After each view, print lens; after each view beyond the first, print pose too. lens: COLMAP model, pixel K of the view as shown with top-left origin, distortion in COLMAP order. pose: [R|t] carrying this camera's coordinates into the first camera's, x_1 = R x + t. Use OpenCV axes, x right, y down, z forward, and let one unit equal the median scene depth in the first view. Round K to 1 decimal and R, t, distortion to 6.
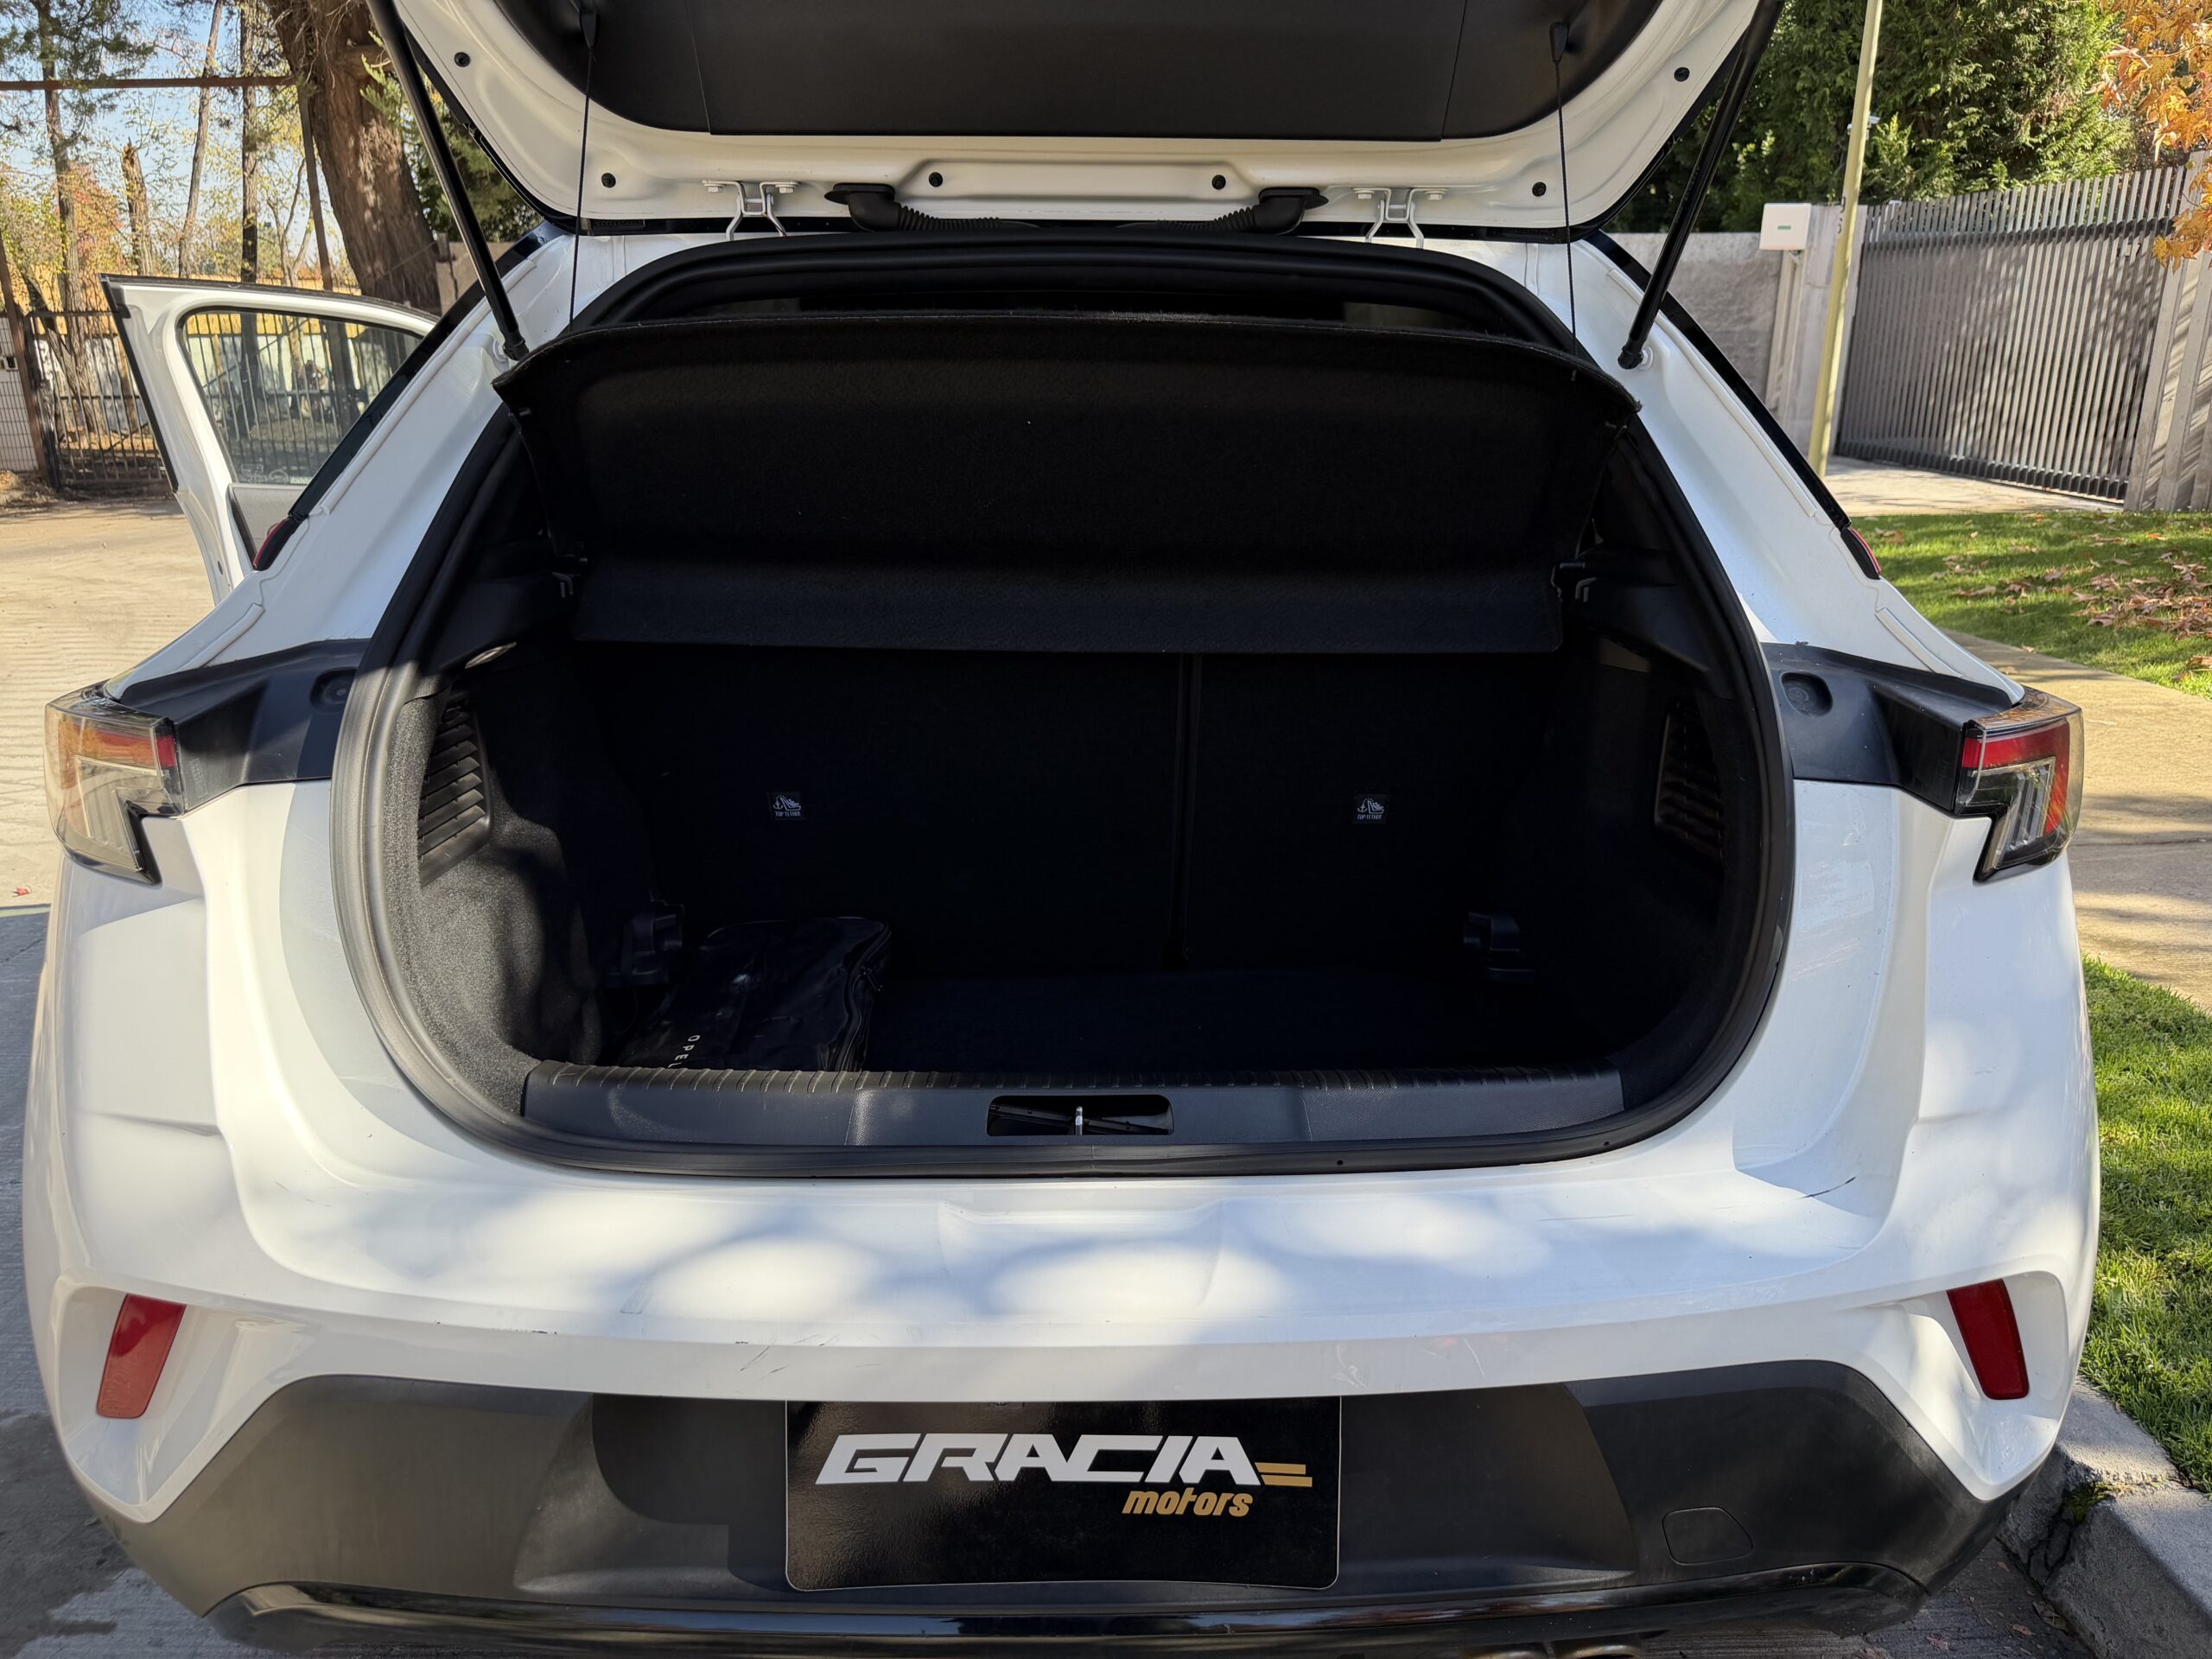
lens RADIAL K [[1582.3, 0, 1106.0], [0, 1582.3, 829.5], [0, 0, 1]] dist [0.018172, -0.024615]
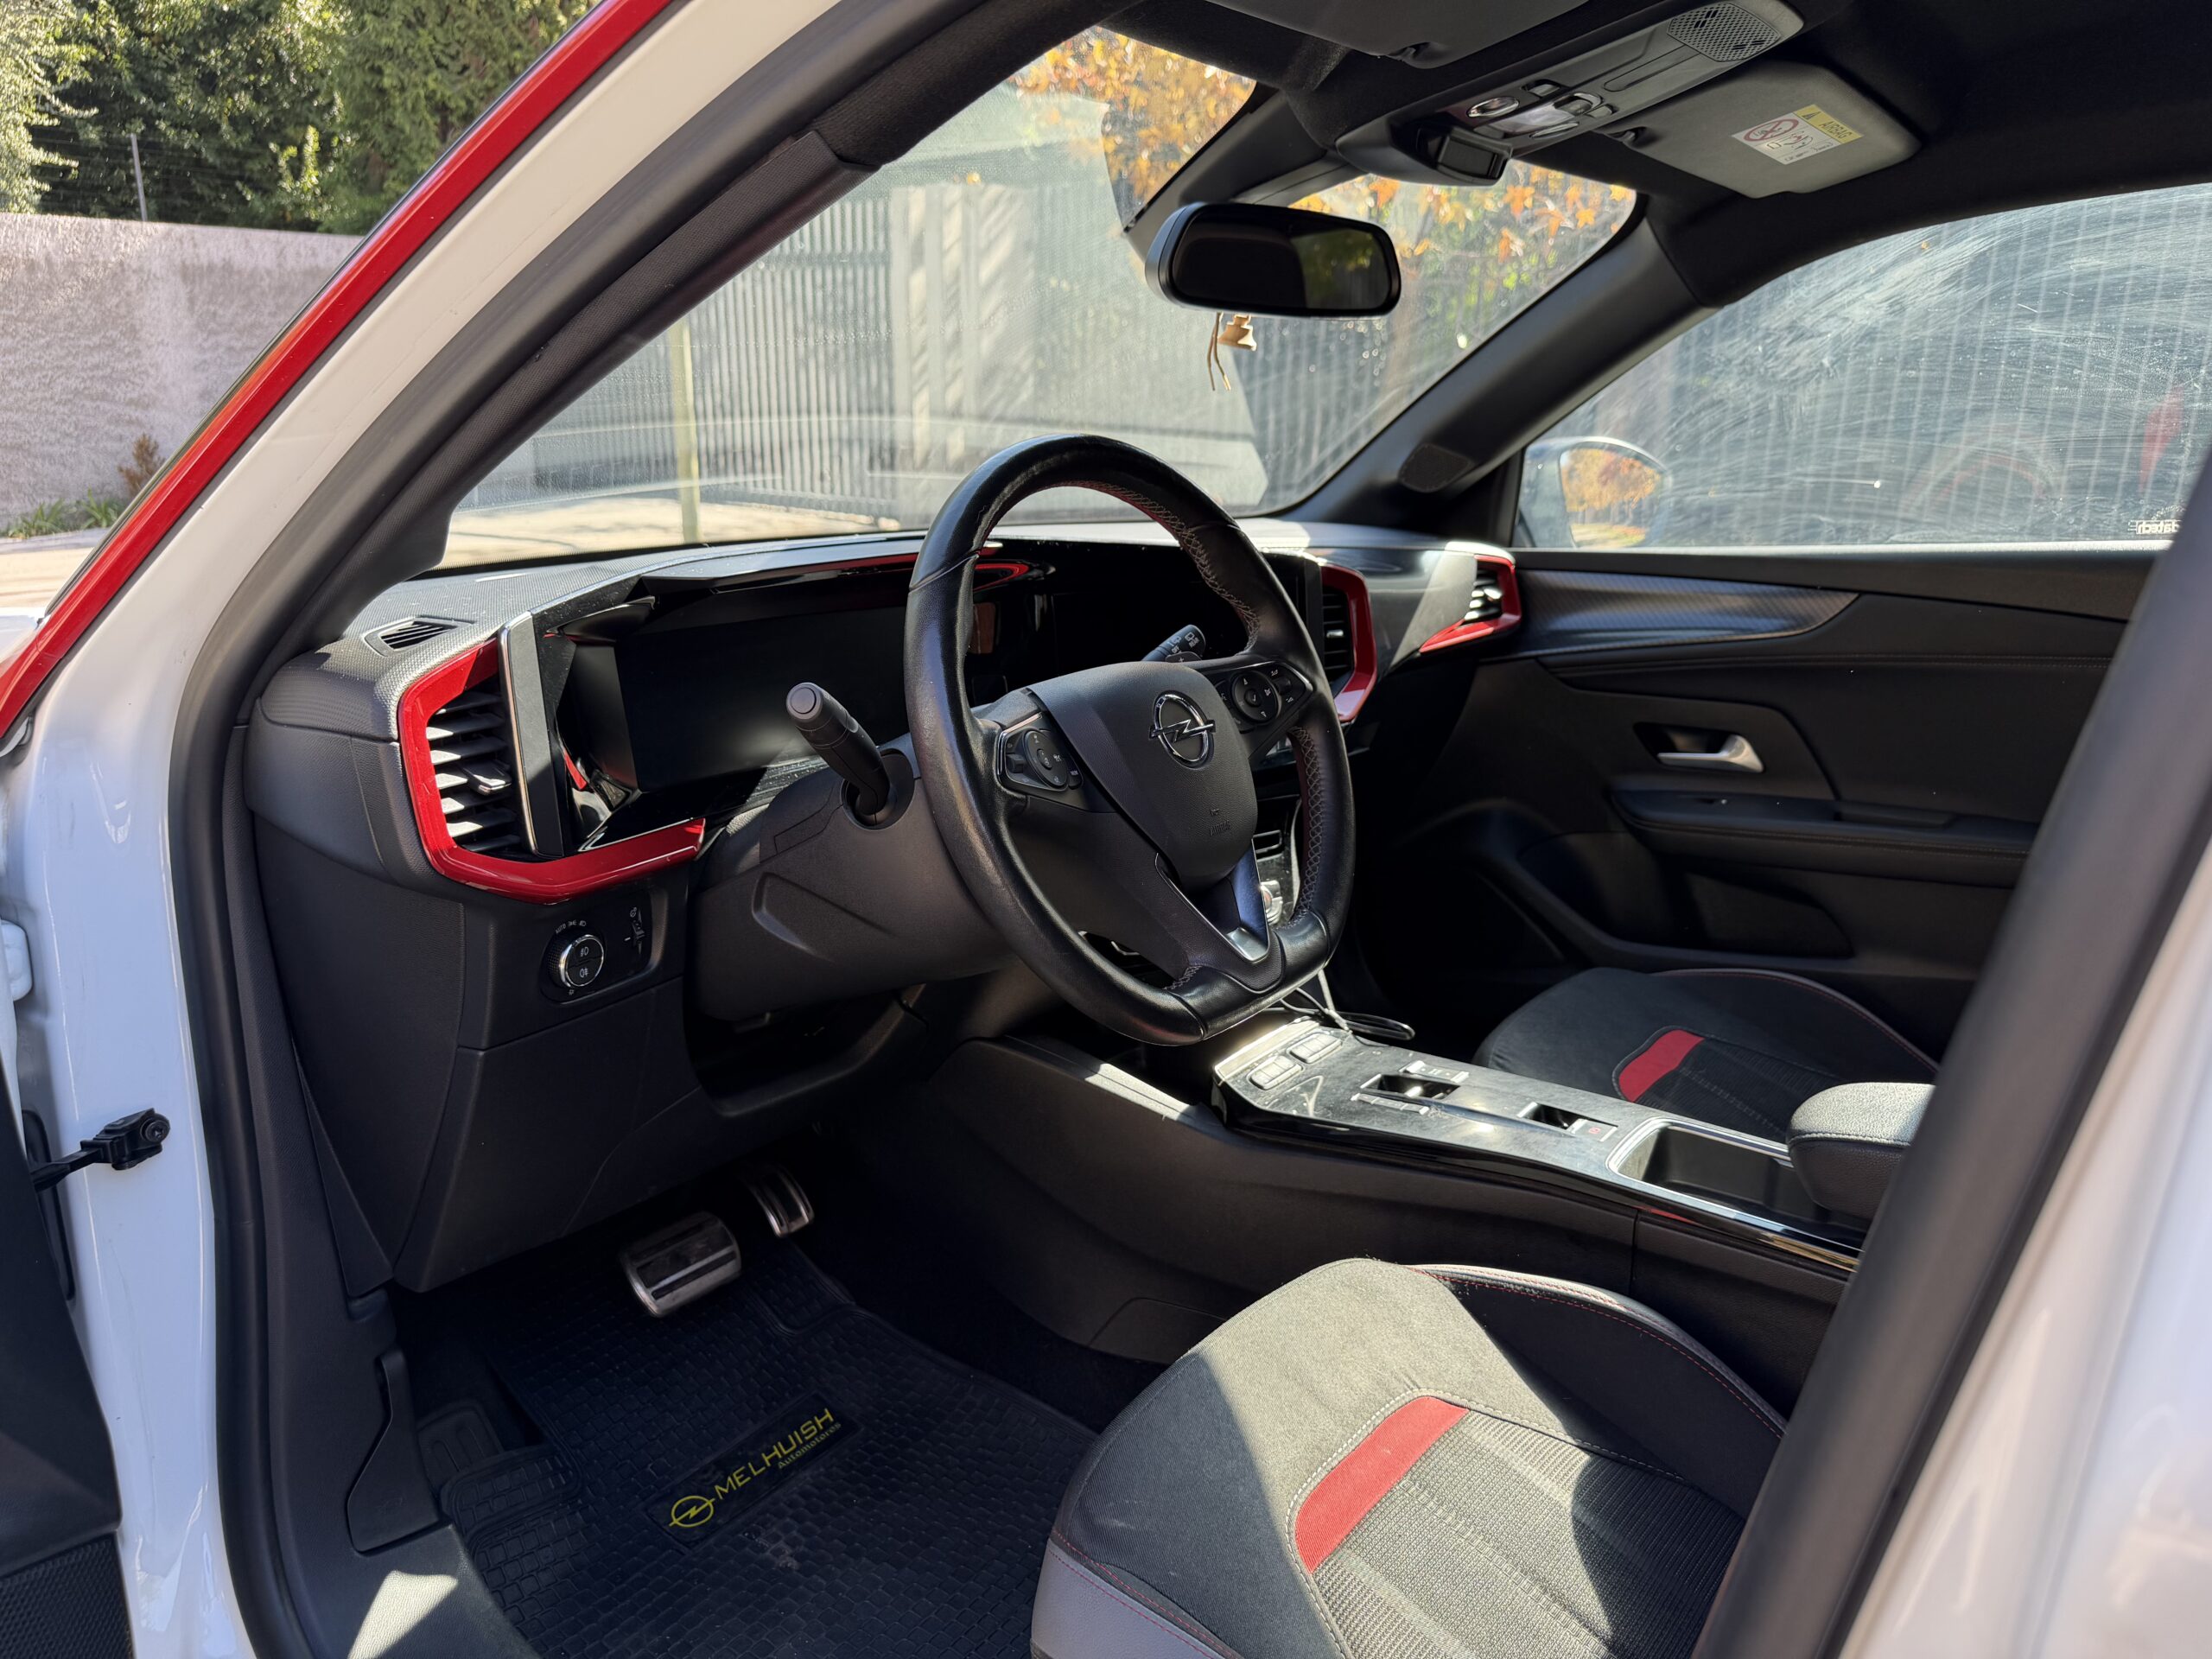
lens RADIAL K [[1582.3, 0, 1106.0], [0, 1582.3, 829.5], [0, 0, 1]] dist [0.018172, -0.024615]
pose [[0.637043, -0.198782, 0.744757, -0.062661], [0.215127, 0.973635, 0.075859, -0.036544], [-0.740201, 0.111892, 0.663011, 0.152524]]
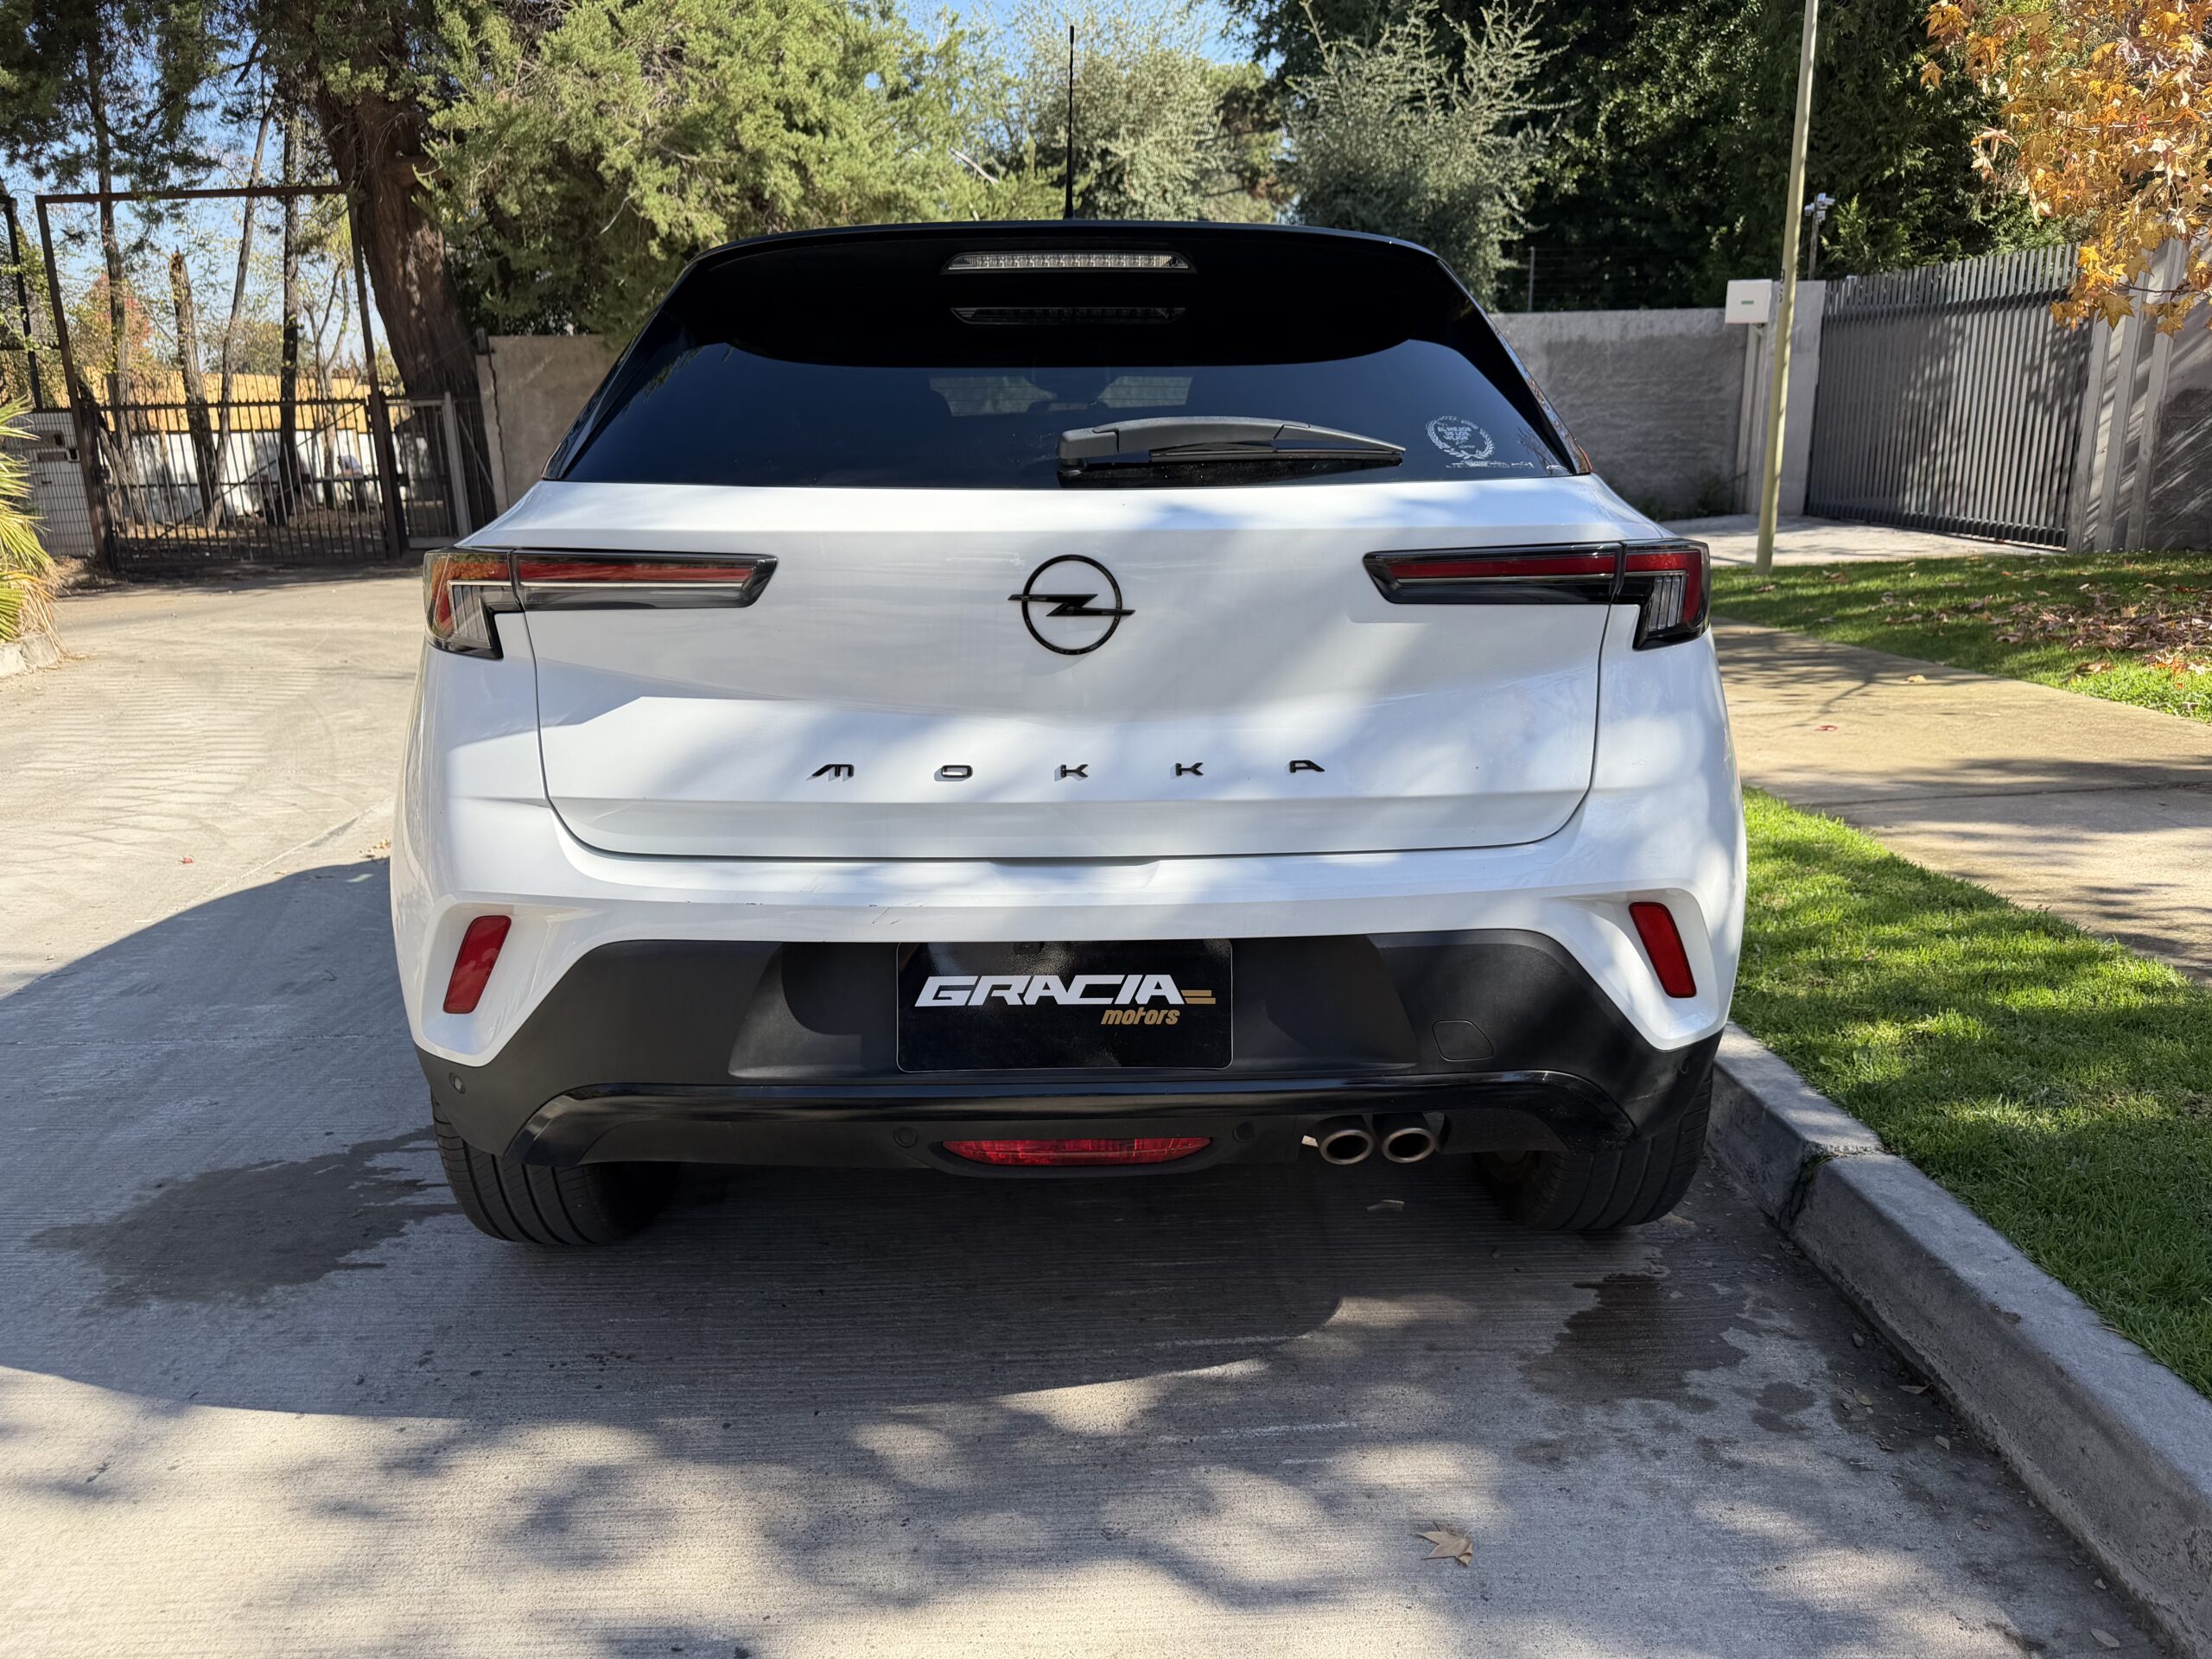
lens RADIAL K [[1582.3, 0, 1106.0], [0, 1582.3, 829.5], [0, 0, 1]] dist [0.018172, -0.024615]
pose [[0.999887, -0.013265, -0.007131, 0.001792], [0.012878, 0.998577, -0.051745, 0.019628], [0.007807, 0.051647, 0.998635, -0.039347]]
